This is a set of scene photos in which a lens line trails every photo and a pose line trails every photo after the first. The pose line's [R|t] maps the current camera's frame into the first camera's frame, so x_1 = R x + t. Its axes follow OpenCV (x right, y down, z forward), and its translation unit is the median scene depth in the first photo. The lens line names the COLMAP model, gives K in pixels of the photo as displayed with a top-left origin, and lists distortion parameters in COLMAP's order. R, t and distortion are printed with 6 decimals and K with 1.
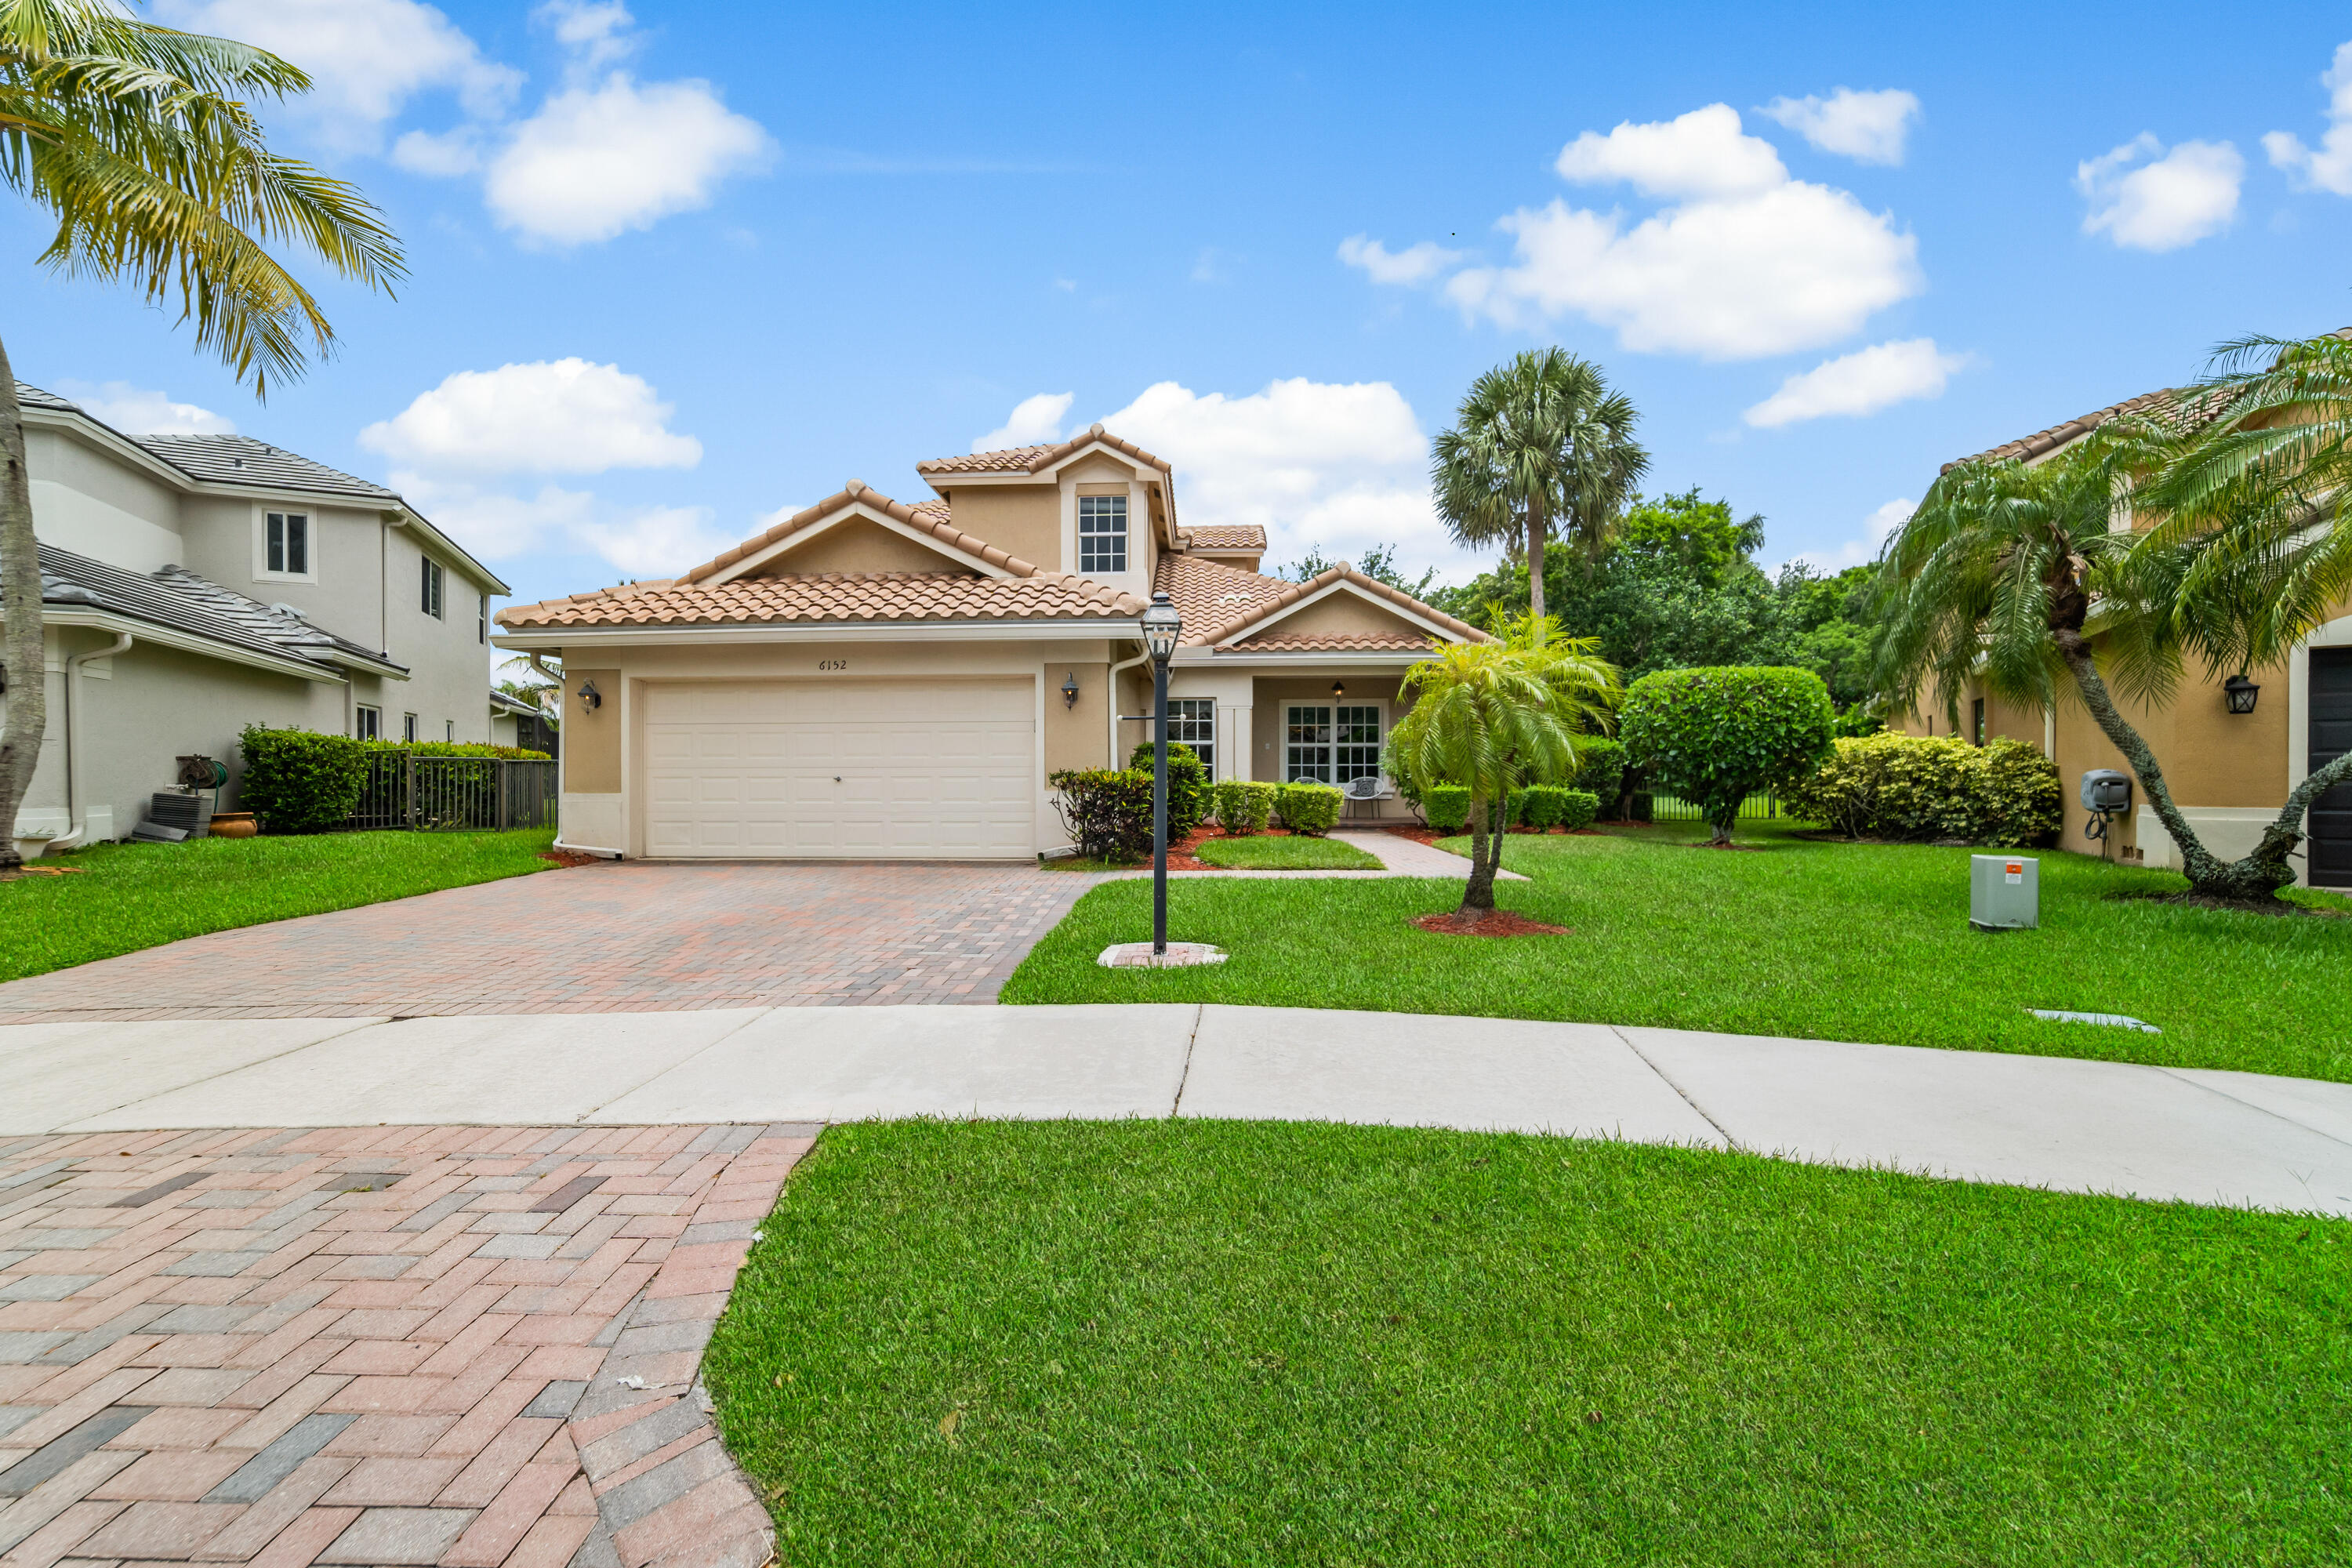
lens RADIAL K [[918.7, 0, 1184.8], [0, 918.7, 760.4], [0, 0, 1]] dist [-0.014529, 0.004847]
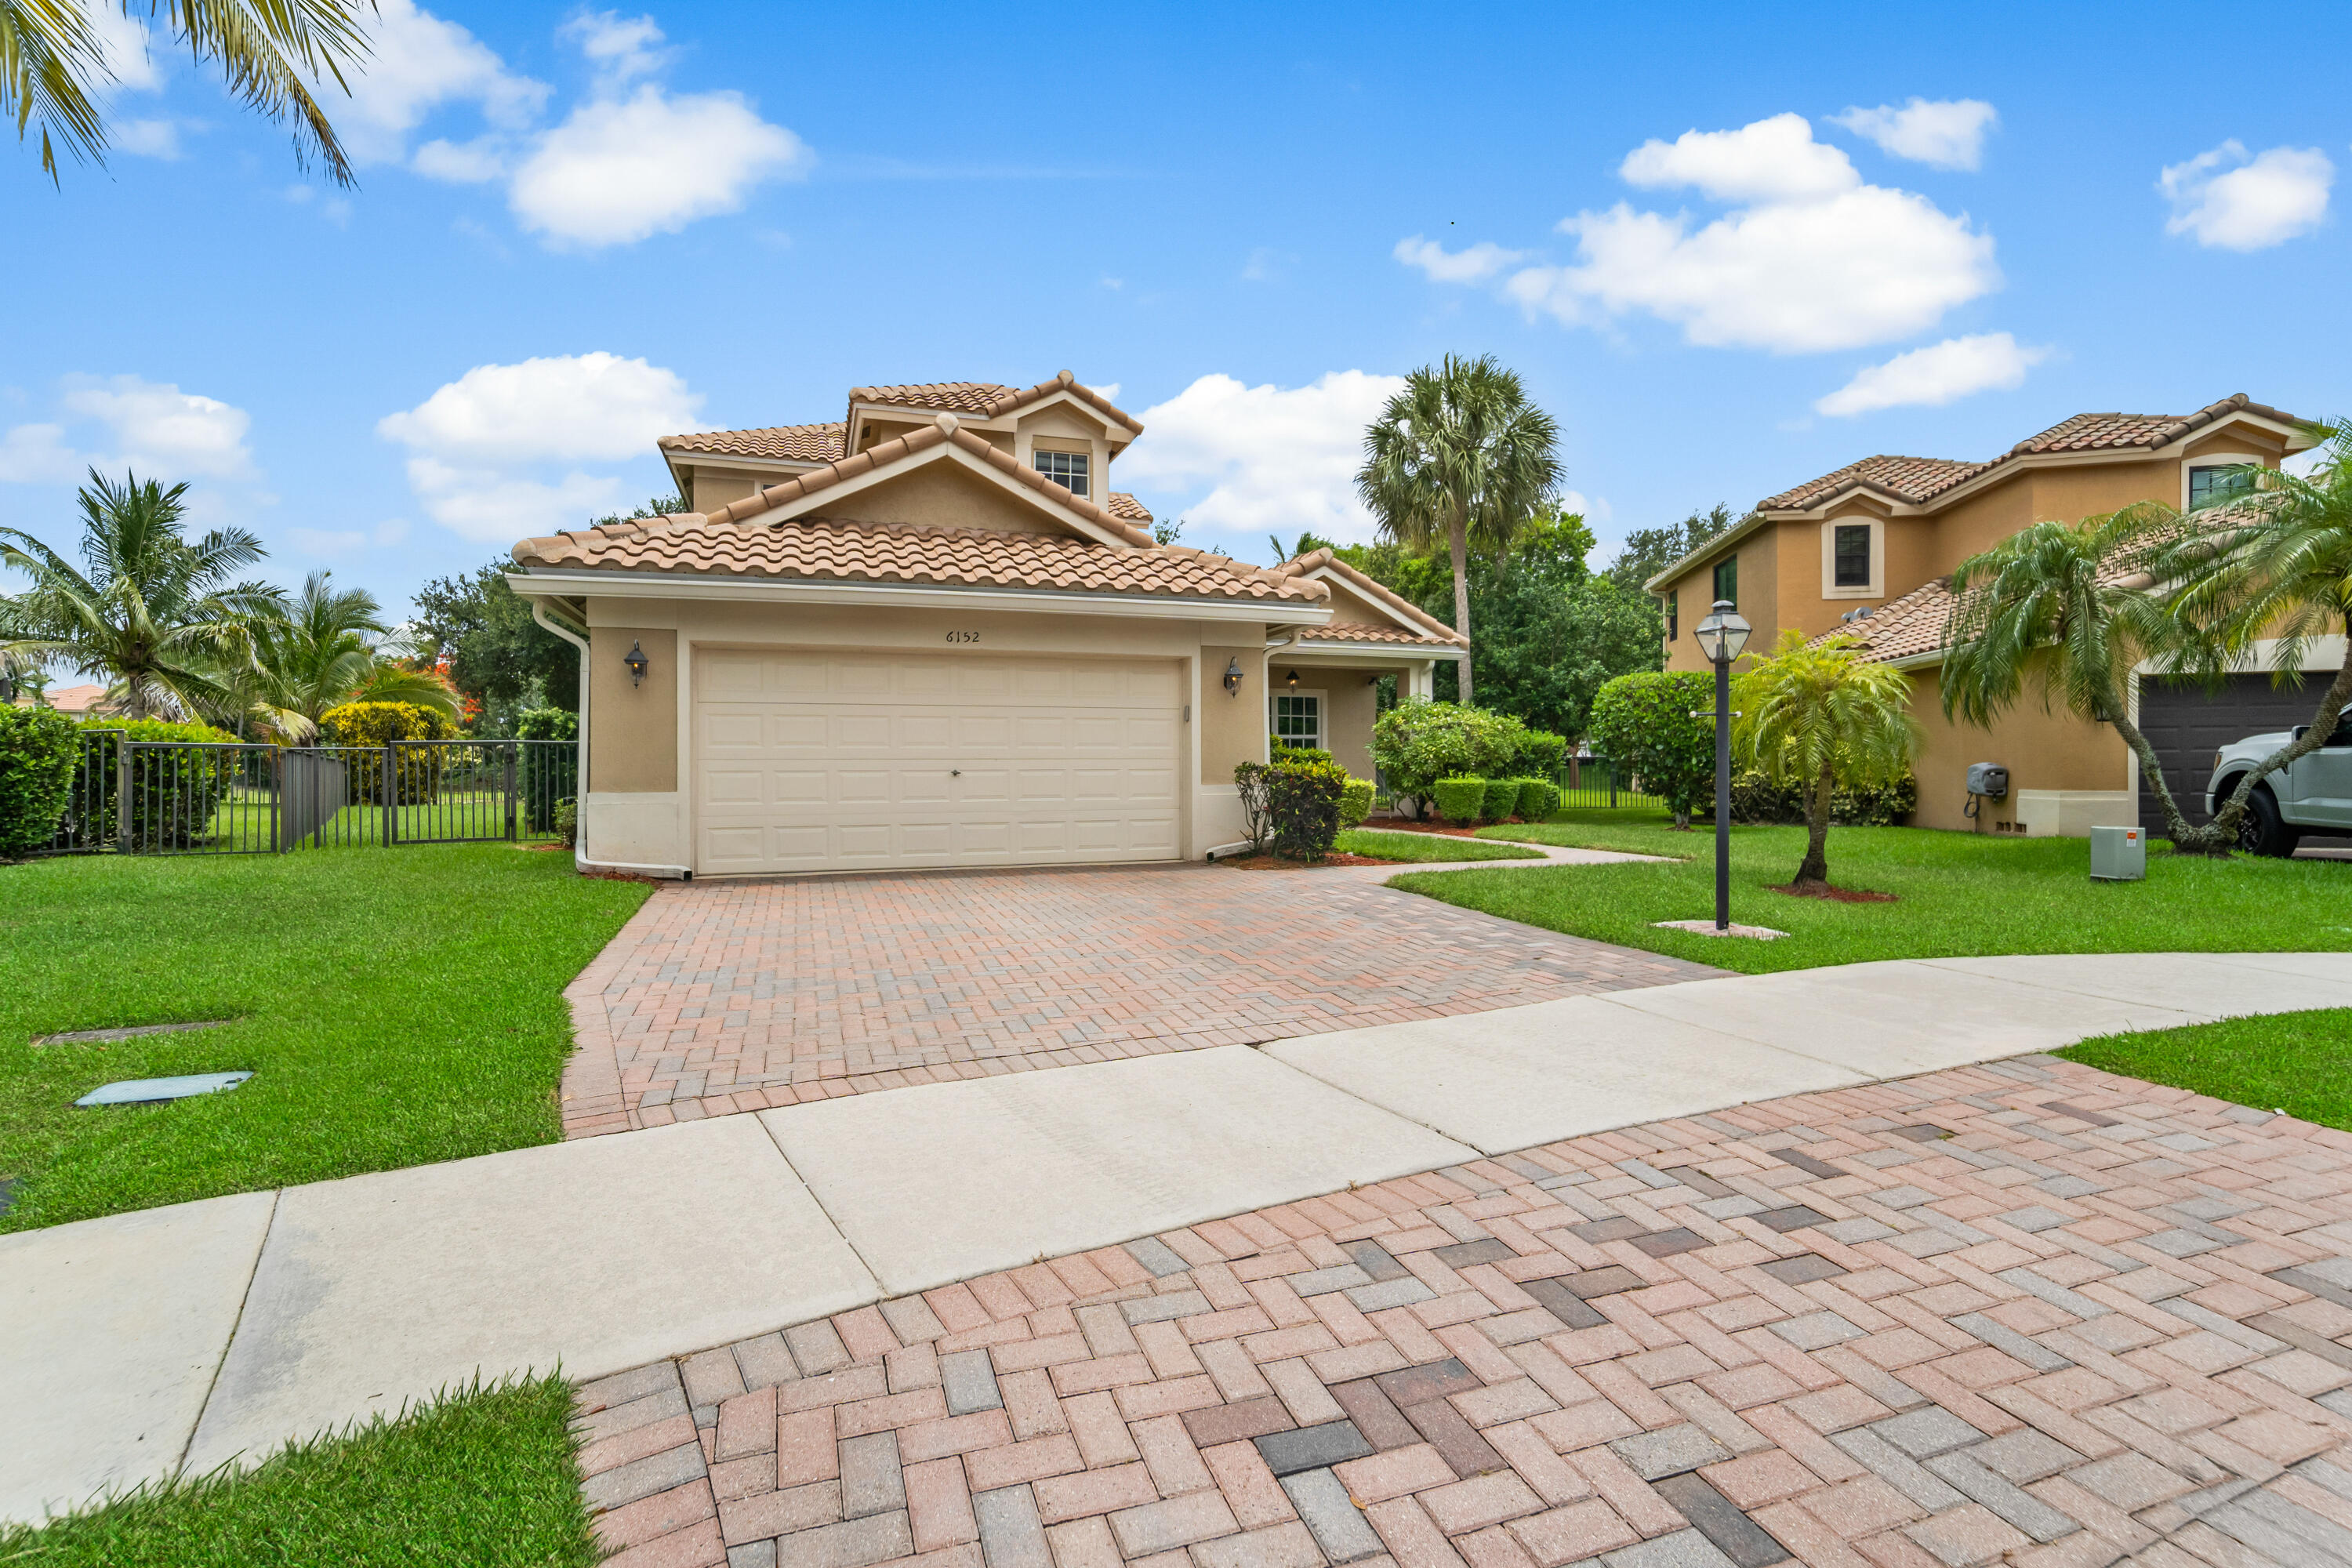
lens RADIAL K [[1032.3, 0, 1221.6], [0, 1032.3, 747.2], [0, 0, 1]] dist [-0.014529, 0.006717]
pose [[0.934124, 0.006105, 0.356897, -0.411650], [-0.004370, 0.999974, -0.005666, 0.001081], [-0.356923, 0.003733, 0.934126, 0.026646]]
